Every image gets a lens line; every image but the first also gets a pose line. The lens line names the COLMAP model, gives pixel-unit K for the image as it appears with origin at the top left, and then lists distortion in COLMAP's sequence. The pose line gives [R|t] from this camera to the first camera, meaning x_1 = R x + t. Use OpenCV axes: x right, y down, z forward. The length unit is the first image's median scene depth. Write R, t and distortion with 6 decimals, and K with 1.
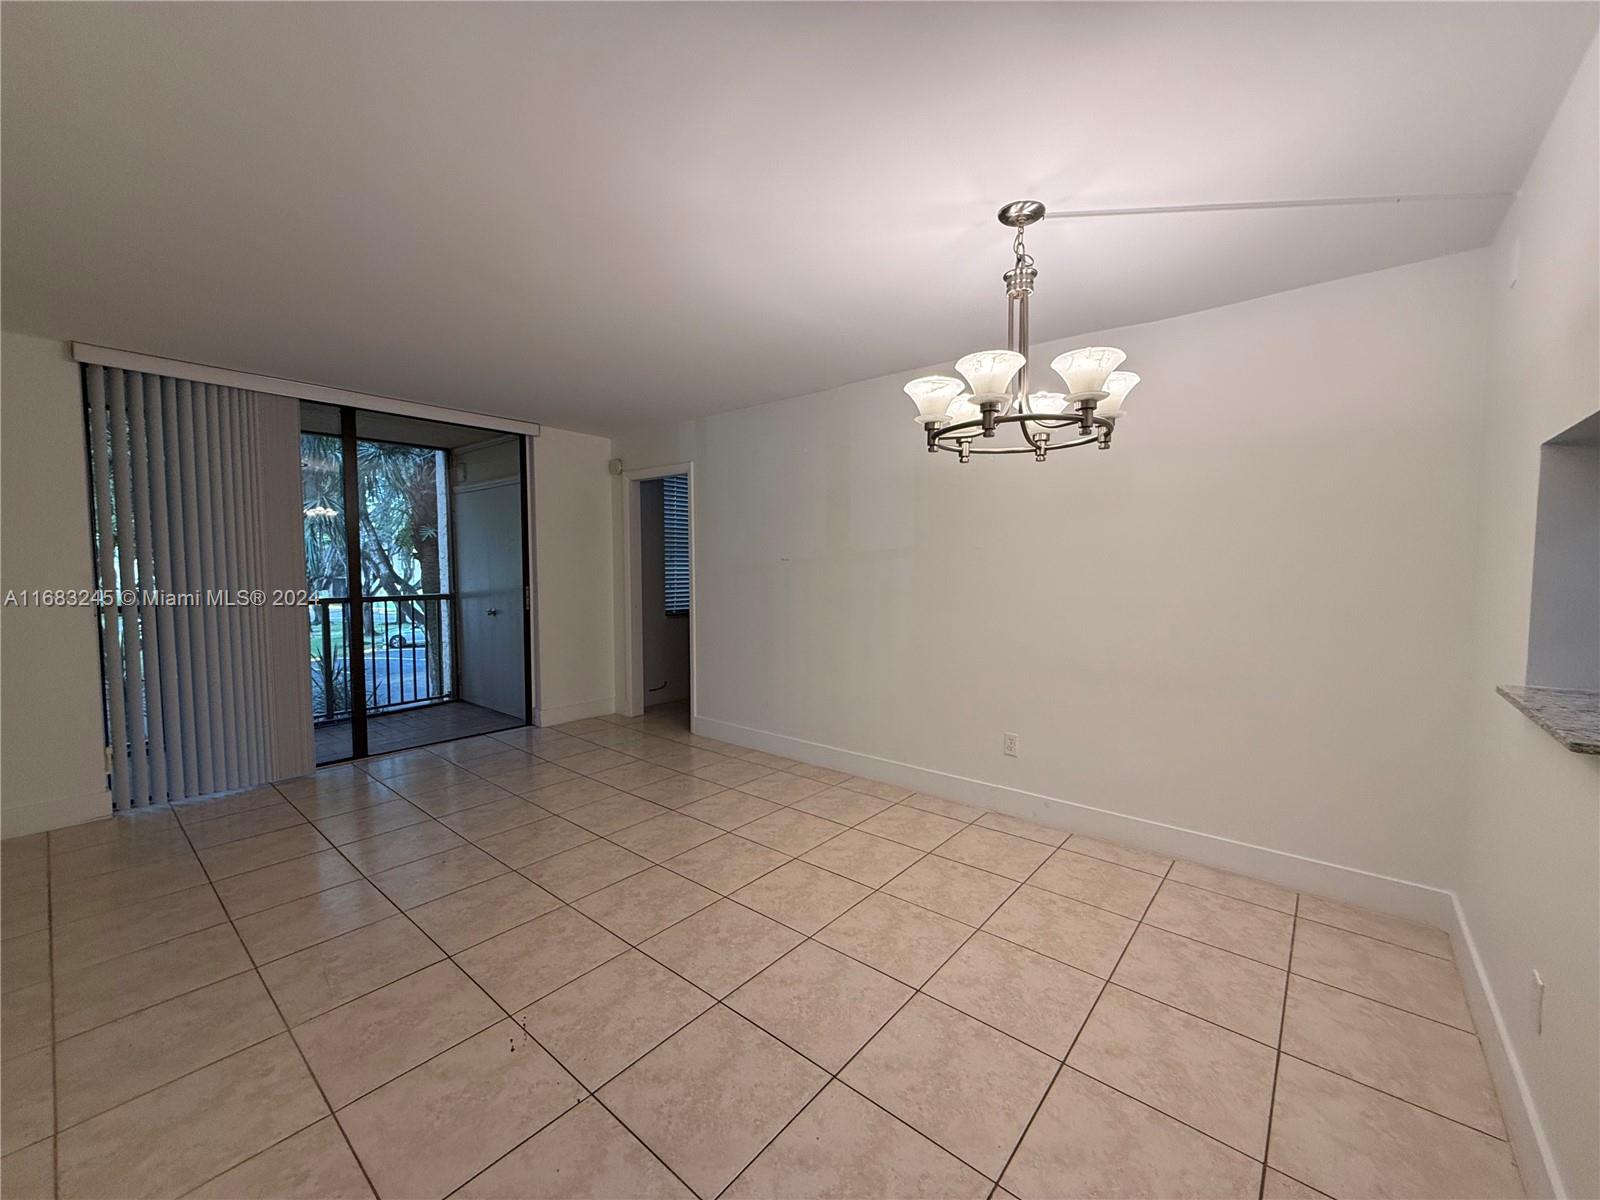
lens RADIAL K [[640.9, 0, 795.1], [0, 640.9, 599.5], [0, 0, 1]] dist [0.003352, 0.000172]
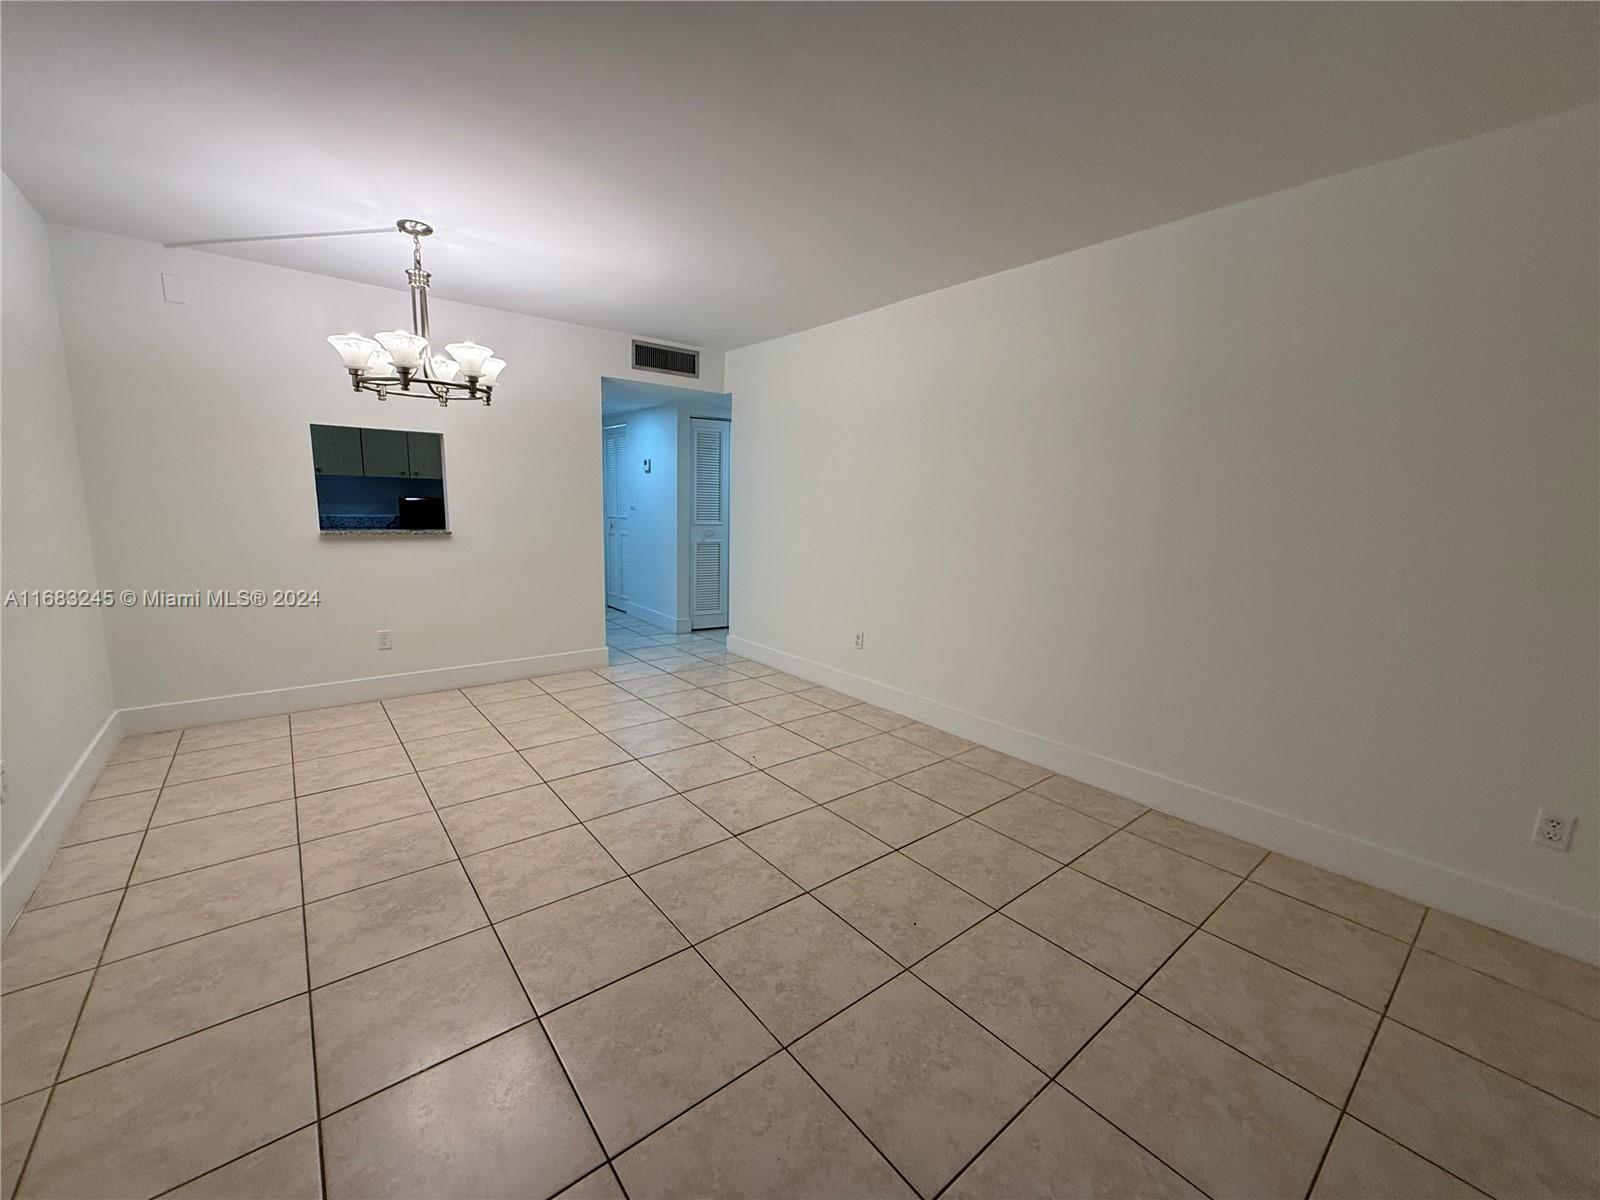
lens RADIAL K [[640.9, 0, 795.1], [0, 640.9, 599.5], [0, 0, 1]] dist [0.003352, 0.000172]
pose [[-0.983232, -0.054615, 0.173988, -0.624385], [-0.018534, 0.979086, 0.202600, -0.085055], [-0.181414, 0.195978, -0.963681, 1.946888]]
